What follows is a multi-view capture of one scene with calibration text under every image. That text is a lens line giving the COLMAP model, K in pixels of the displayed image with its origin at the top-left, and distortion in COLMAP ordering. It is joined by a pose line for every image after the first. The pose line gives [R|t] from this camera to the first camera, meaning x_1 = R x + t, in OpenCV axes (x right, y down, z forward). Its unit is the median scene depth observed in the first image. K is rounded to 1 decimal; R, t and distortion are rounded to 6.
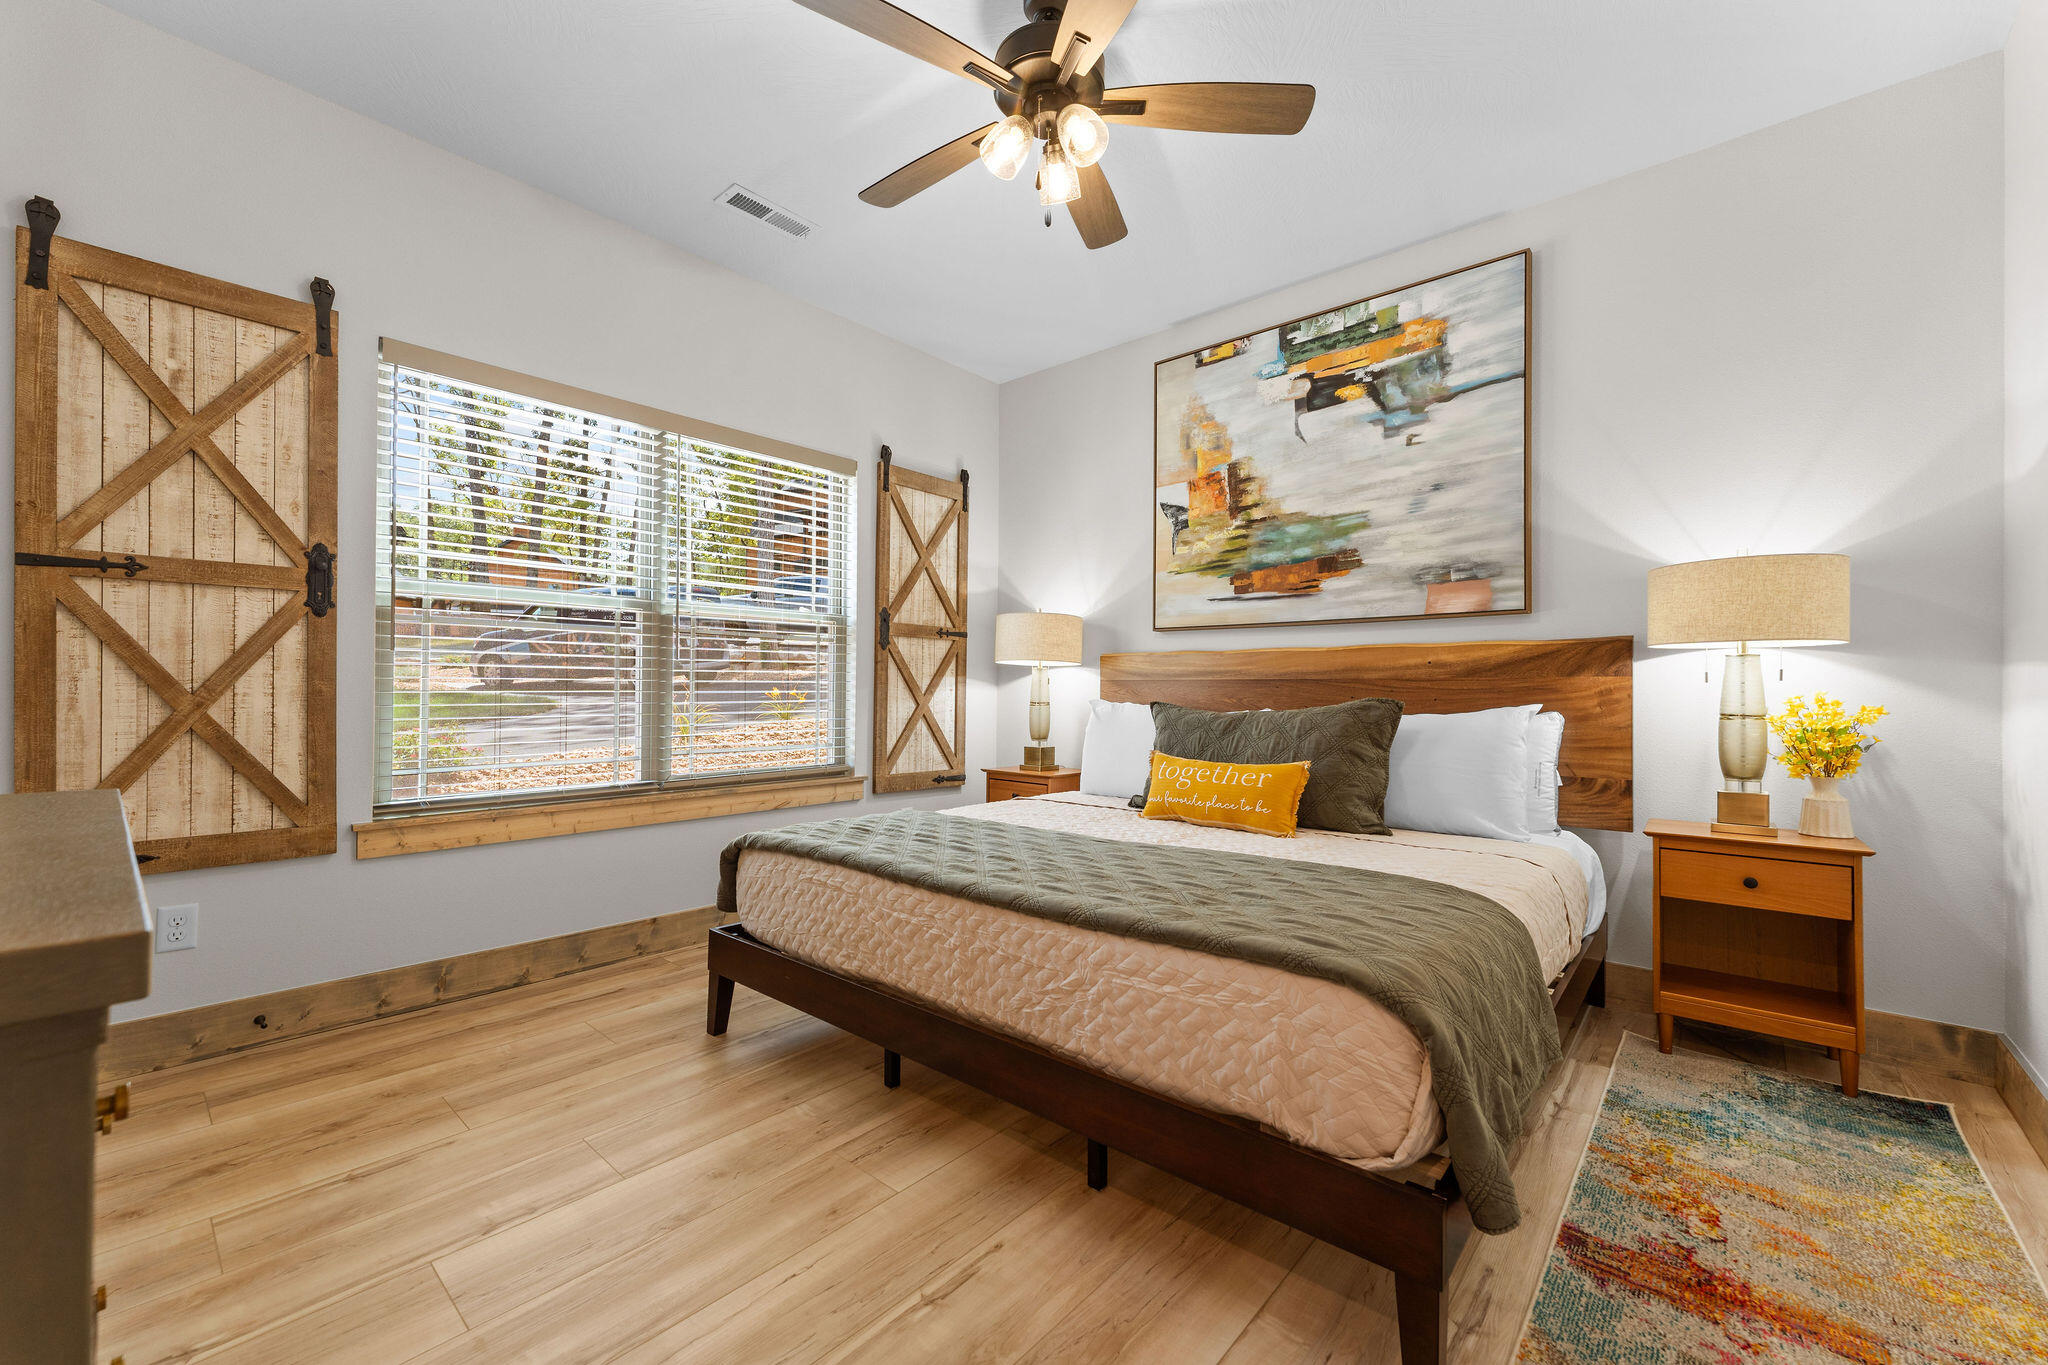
lens RADIAL K [[818.9, 0, 1021.1], [0, 818.9, 689.7], [0, 0, 1]] dist [0.002218, -0.000035]
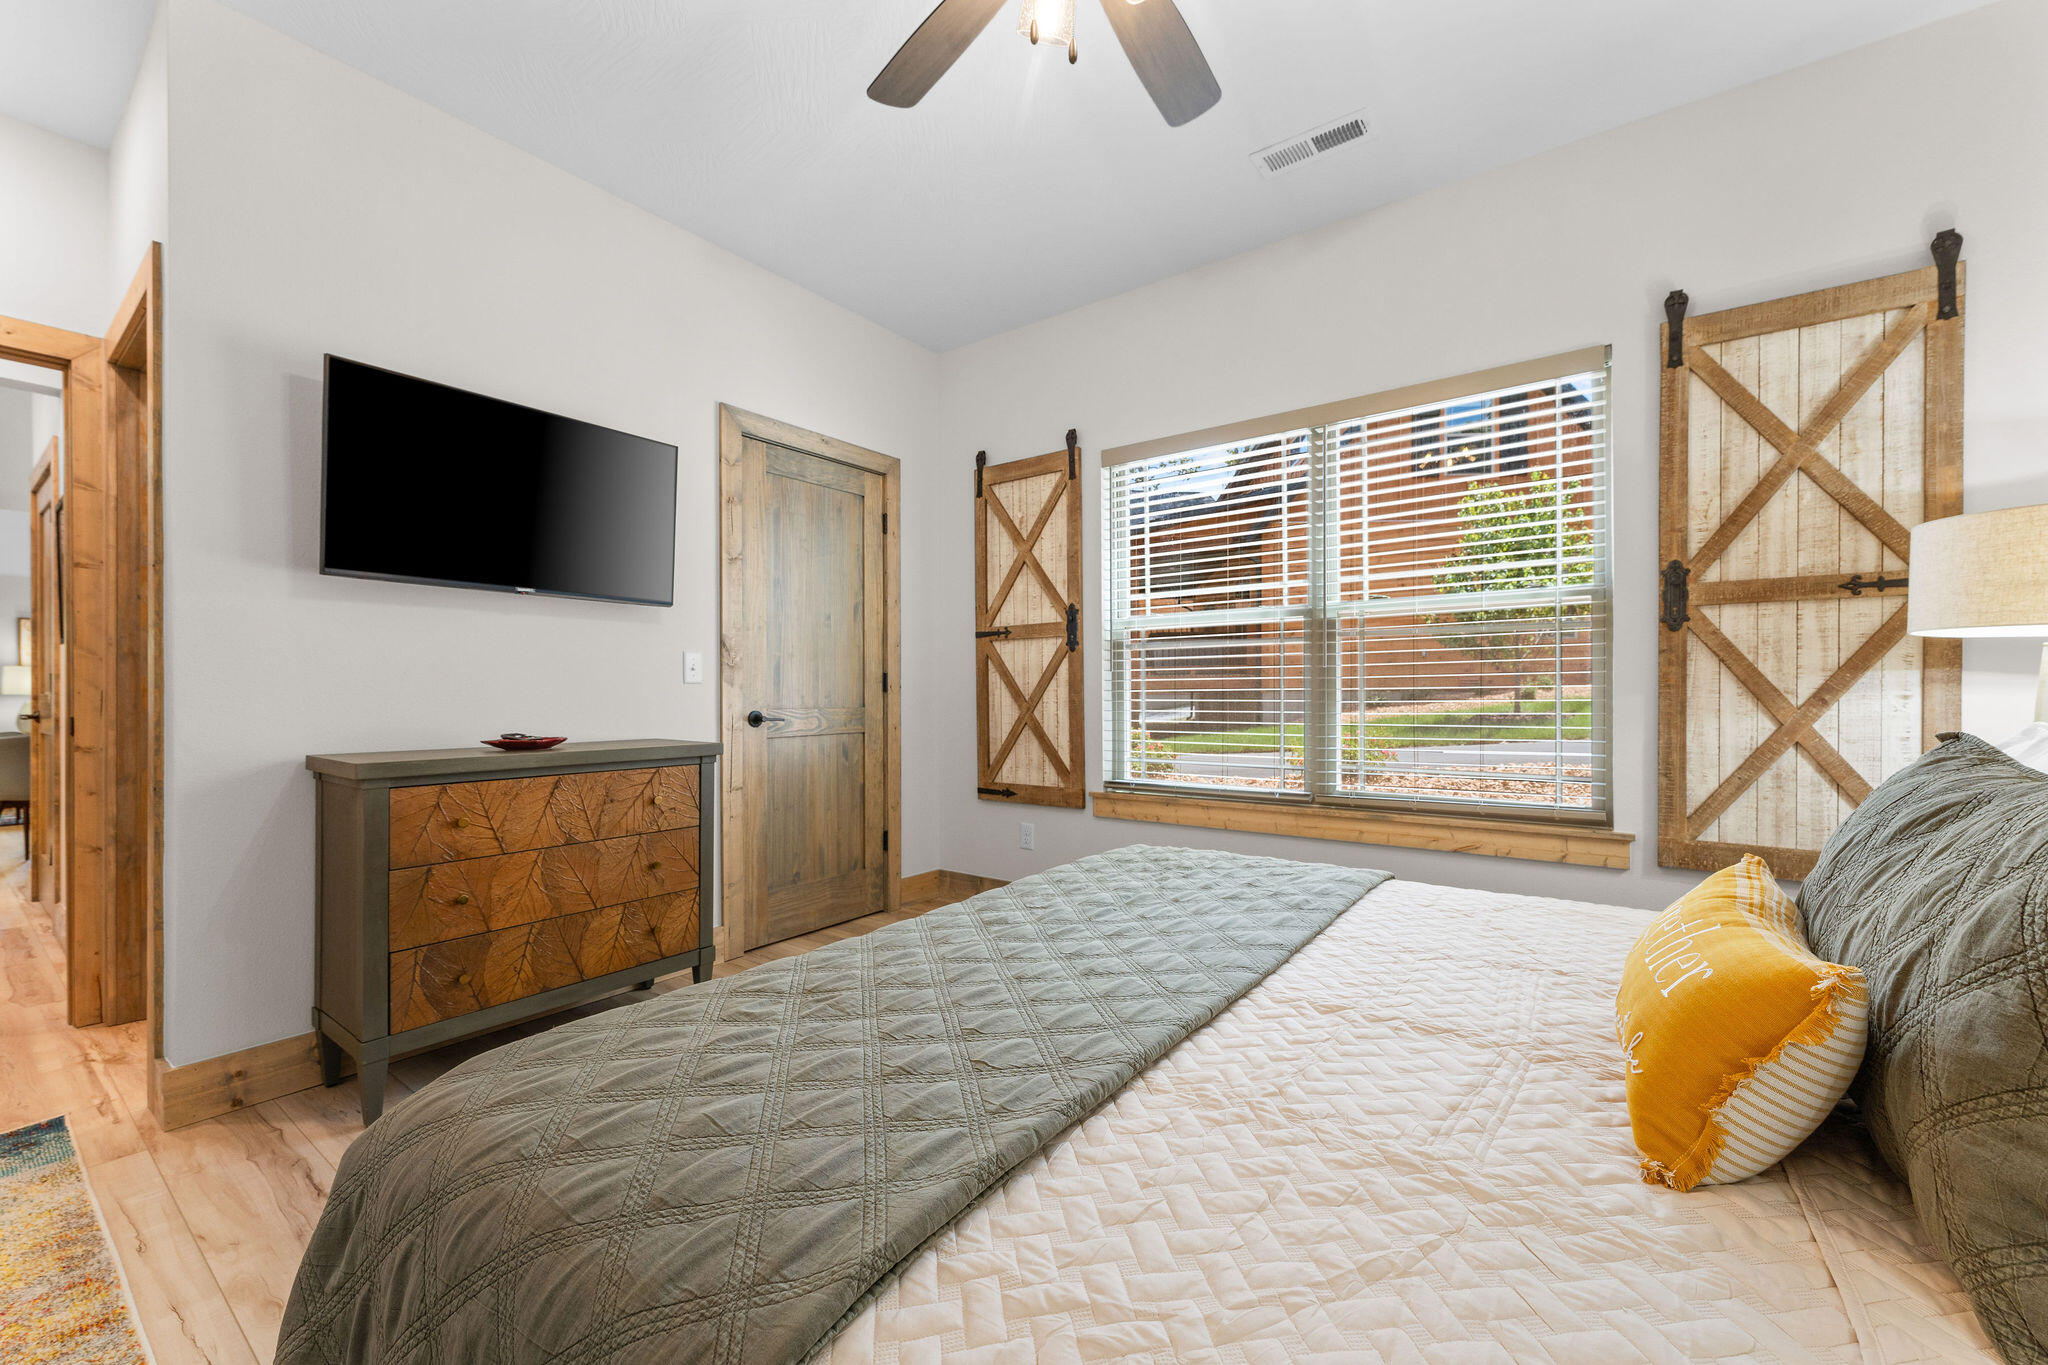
lens RADIAL K [[828.5, 0, 997.7], [0, 828.5, 704.1], [0, 0, 1]] dist [0.000468, -0.000273]
pose [[0.068634, 0.000653, -0.997642, 0.645372], [0.001272, 0.999999, 0.000742, 0.006791], [0.997641, -0.001320, 0.068633, 0.729253]]
